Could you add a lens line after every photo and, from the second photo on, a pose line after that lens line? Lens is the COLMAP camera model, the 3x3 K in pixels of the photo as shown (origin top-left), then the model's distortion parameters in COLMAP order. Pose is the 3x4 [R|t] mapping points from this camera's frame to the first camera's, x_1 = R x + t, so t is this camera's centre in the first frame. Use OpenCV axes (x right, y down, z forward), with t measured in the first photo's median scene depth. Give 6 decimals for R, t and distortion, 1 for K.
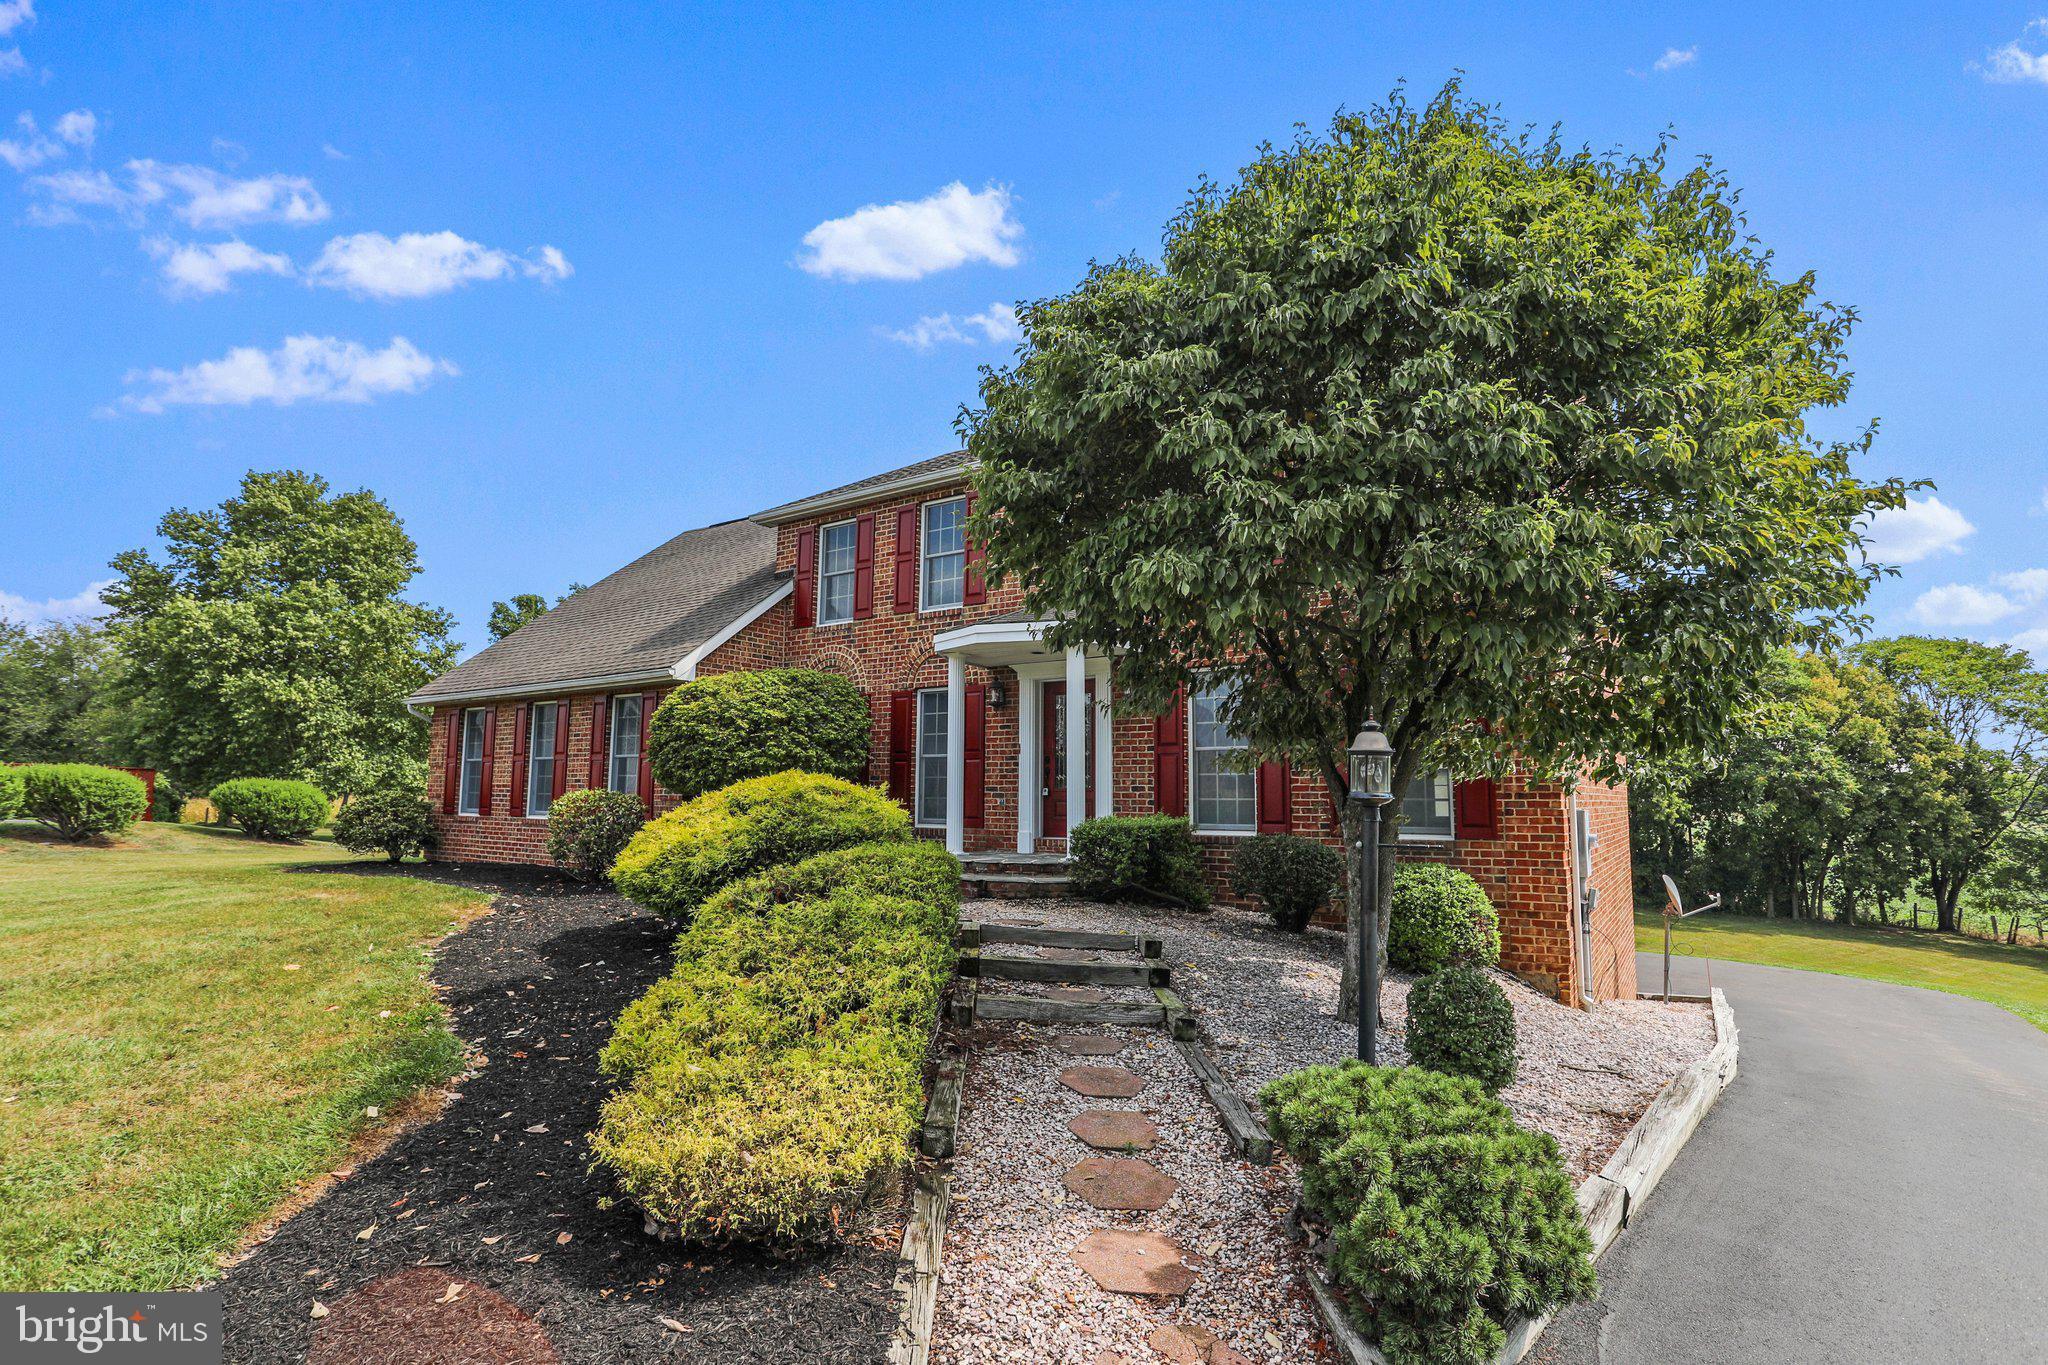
lens RADIAL K [[1003.5, 0, 1006.3], [0, 1003.5, 703.7], [0, 0, 1]] dist [0.000441, 0.008854]
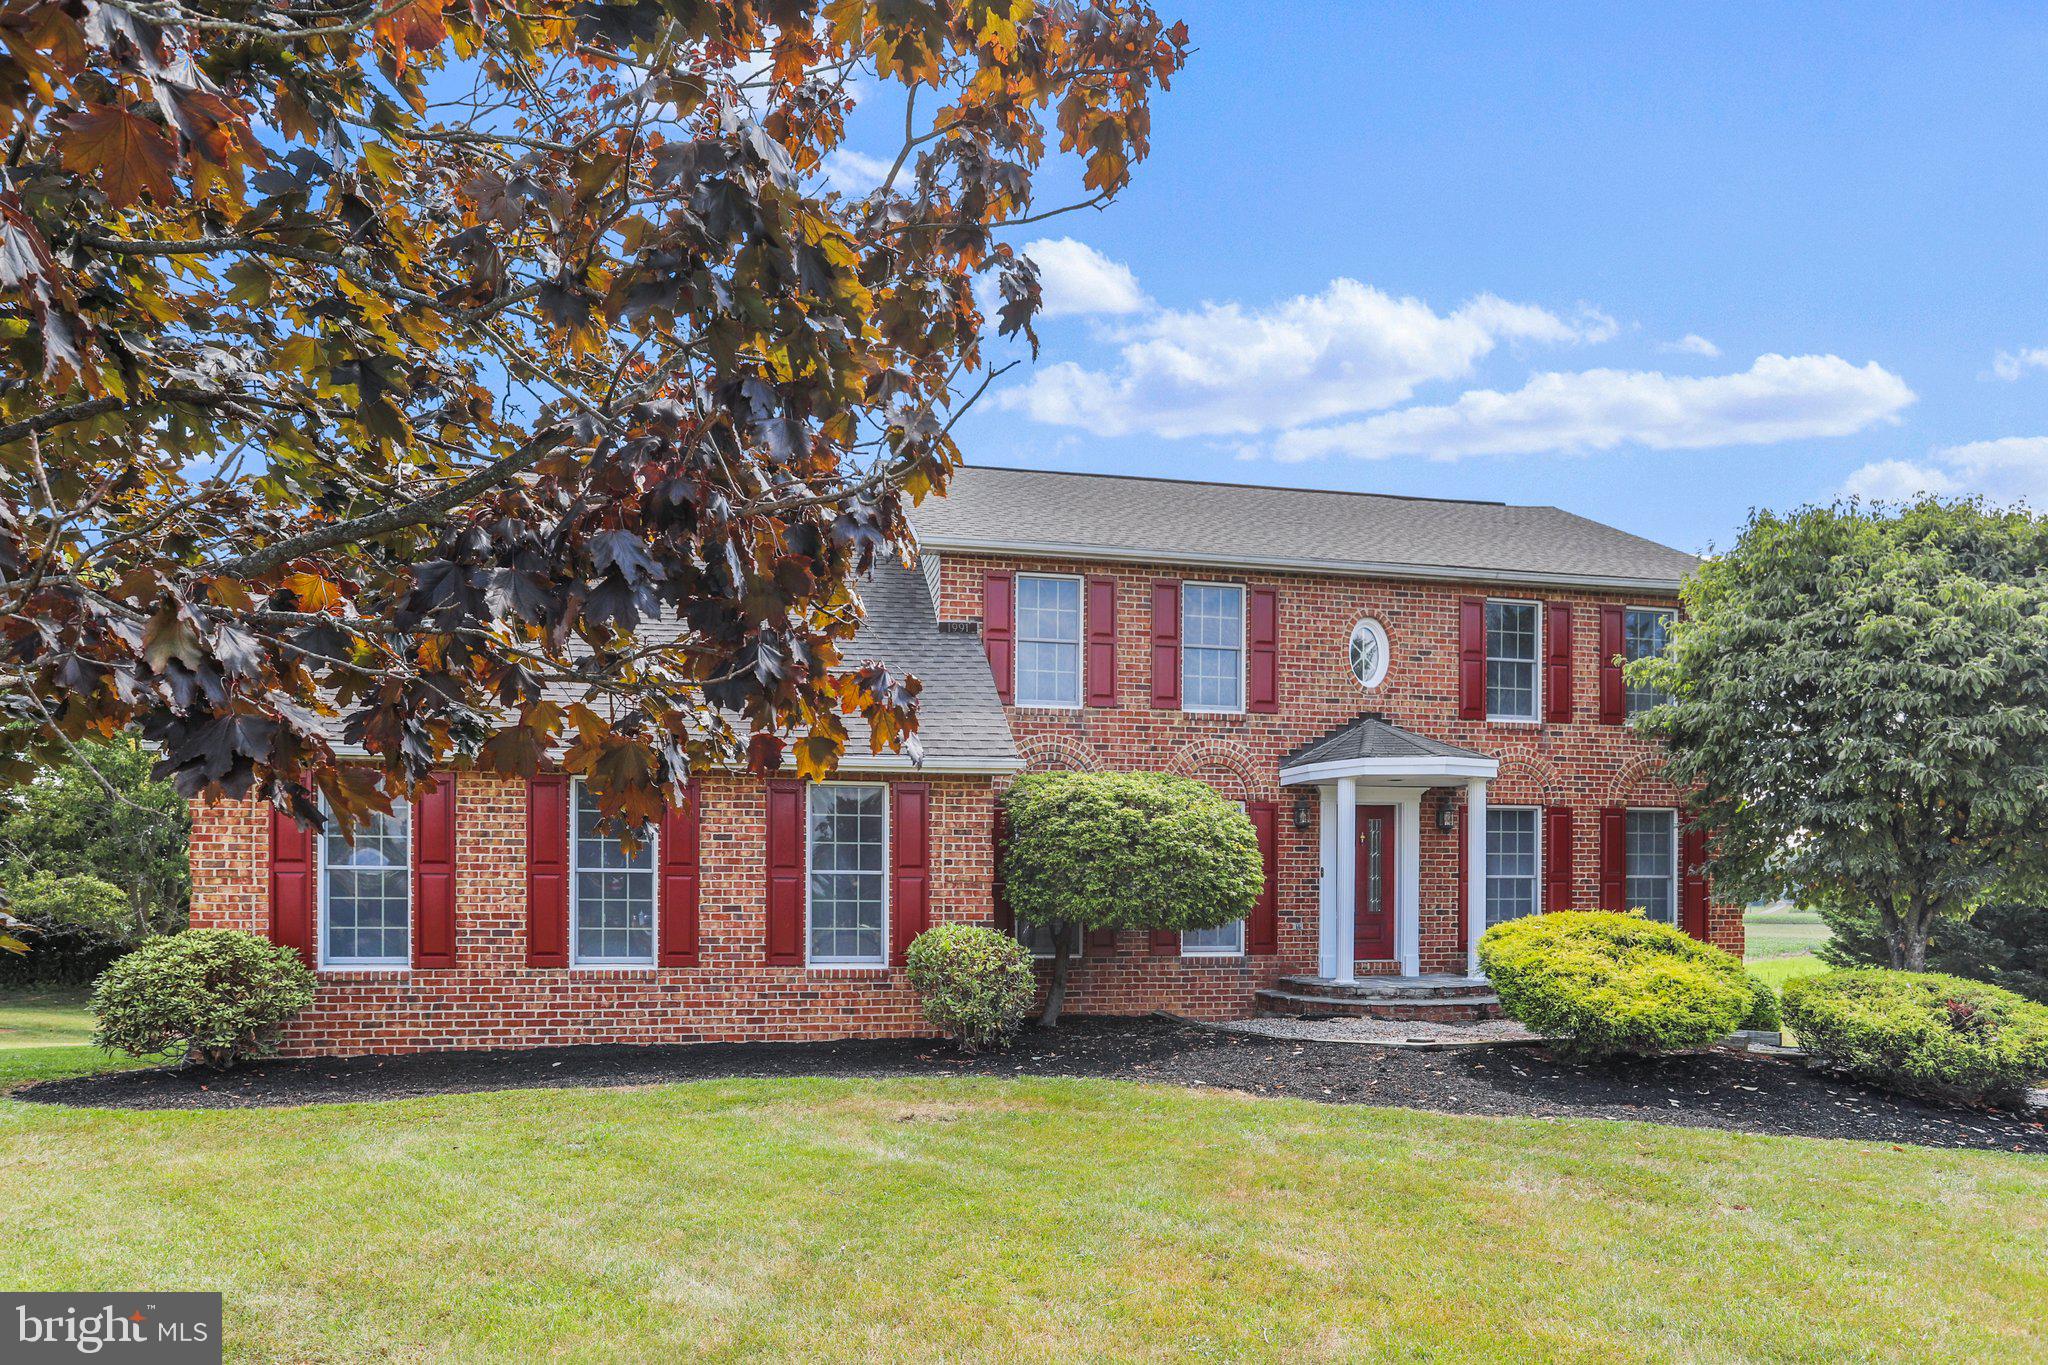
lens RADIAL K [[1310.8, 0, 1017.0], [0, 1310.8, 917.3], [0, 0, 1]] dist [0.041317, -0.009865]
pose [[0.668400, -0.021639, 0.743487, -1.209523], [-0.067582, 0.993675, 0.089677, -0.006557], [-0.740725, -0.110187, 0.662710, 0.396663]]
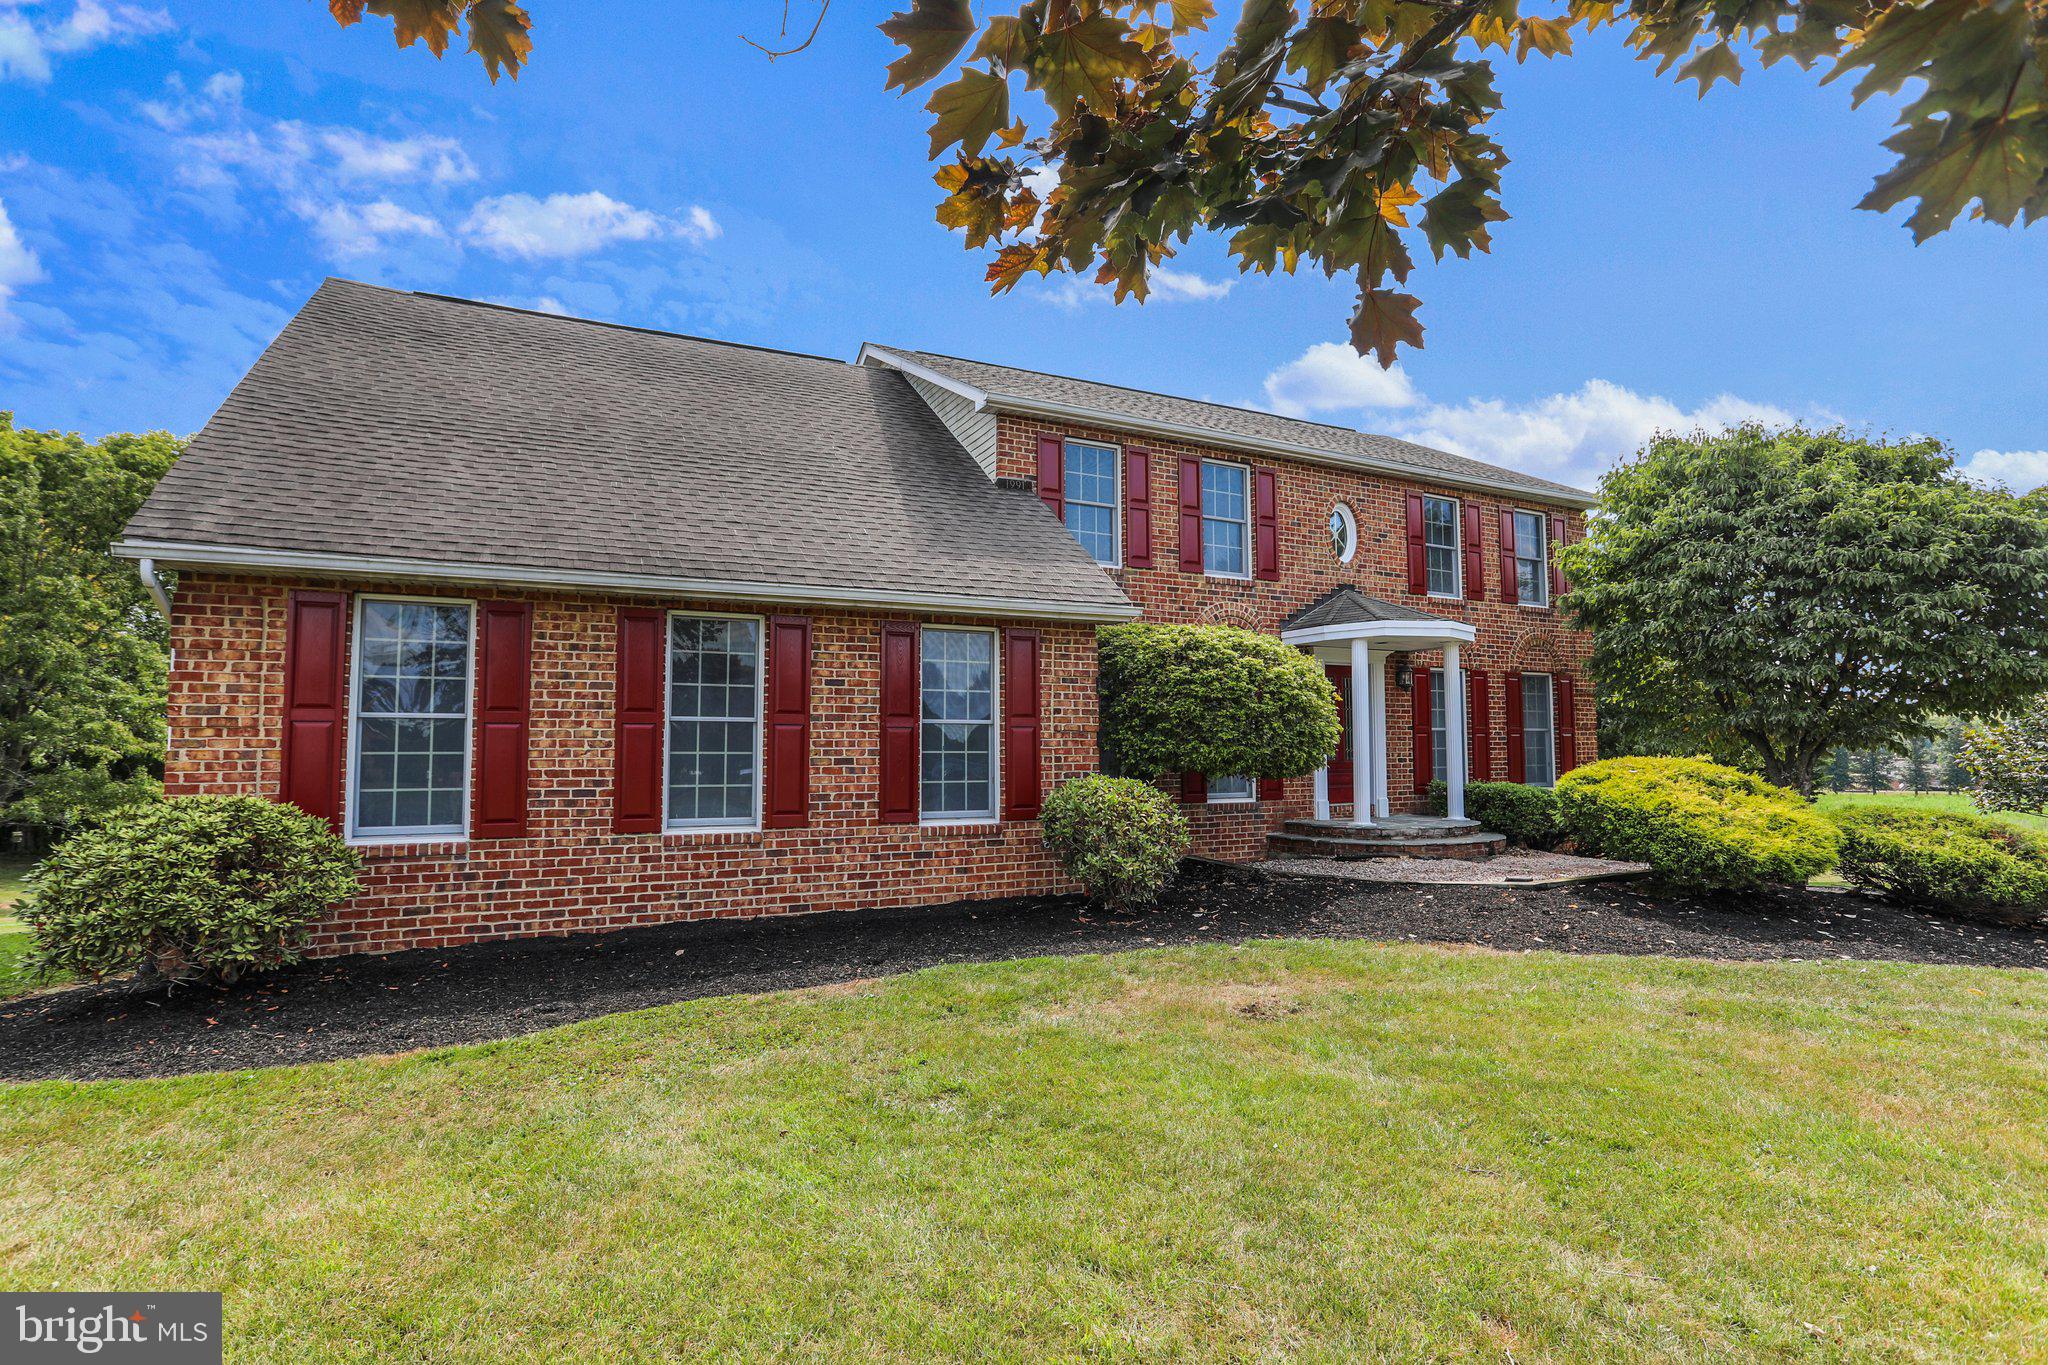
lens RADIAL K [[1003.5, 0, 1029.6], [0, 1003.5, 696.8], [0, 0, 1]] dist [0.000441, 0.008854]
pose [[0.462945, 0.034635, 0.885710, -1.163207], [-0.076455, 0.997073, 0.000971, 0.040190], [-0.883084, -0.068167, 0.464238, 0.826205]]
